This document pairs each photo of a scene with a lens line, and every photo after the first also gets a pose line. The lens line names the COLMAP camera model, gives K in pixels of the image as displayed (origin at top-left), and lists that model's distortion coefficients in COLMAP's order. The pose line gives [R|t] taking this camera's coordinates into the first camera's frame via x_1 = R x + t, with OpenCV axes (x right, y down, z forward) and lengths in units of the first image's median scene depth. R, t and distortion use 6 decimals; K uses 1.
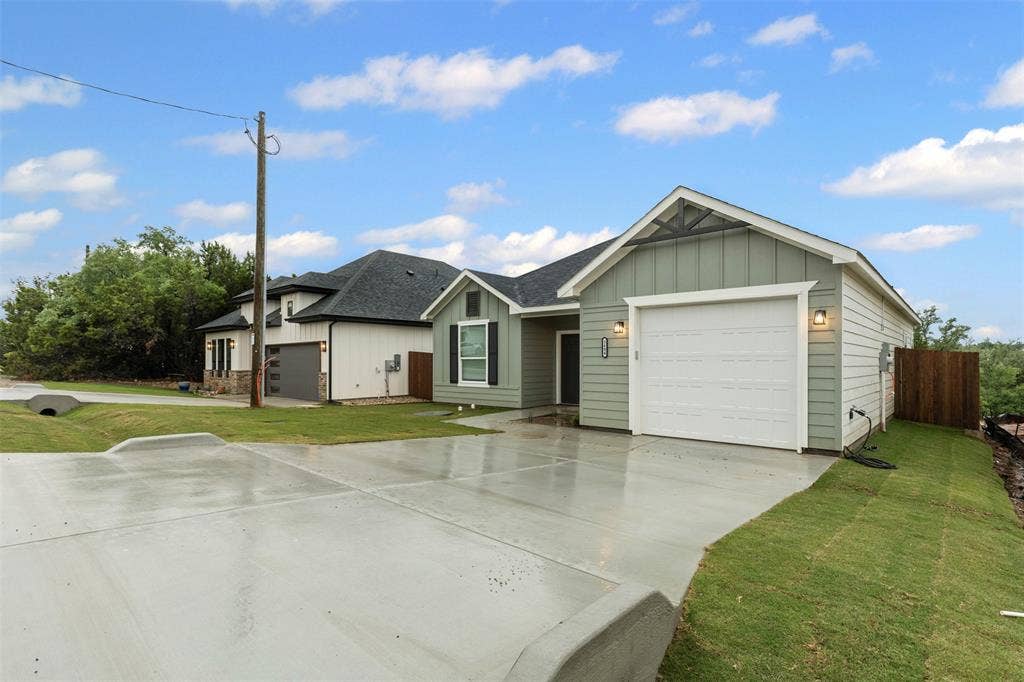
lens RADIAL K [[462.5, 0, 517.8], [0, 462.5, 350.6], [0, 0, 1]] dist [0.006849, -0.000363]
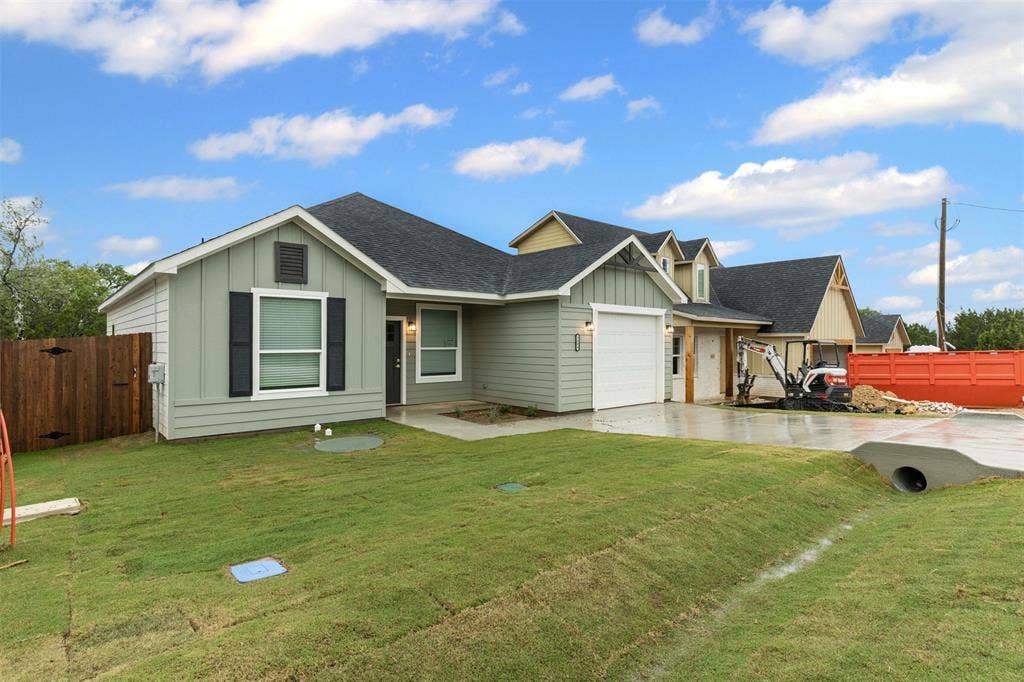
lens RADIAL K [[462.5, 0, 517.8], [0, 462.5, 350.6], [0, 0, 1]] dist [0.006849, -0.000363]
pose [[0.217259, -0.012035, 0.976040, -0.659399], [-0.021306, 0.999627, 0.017069, -0.002030], [-0.975881, -0.024504, 0.216922, 0.593824]]
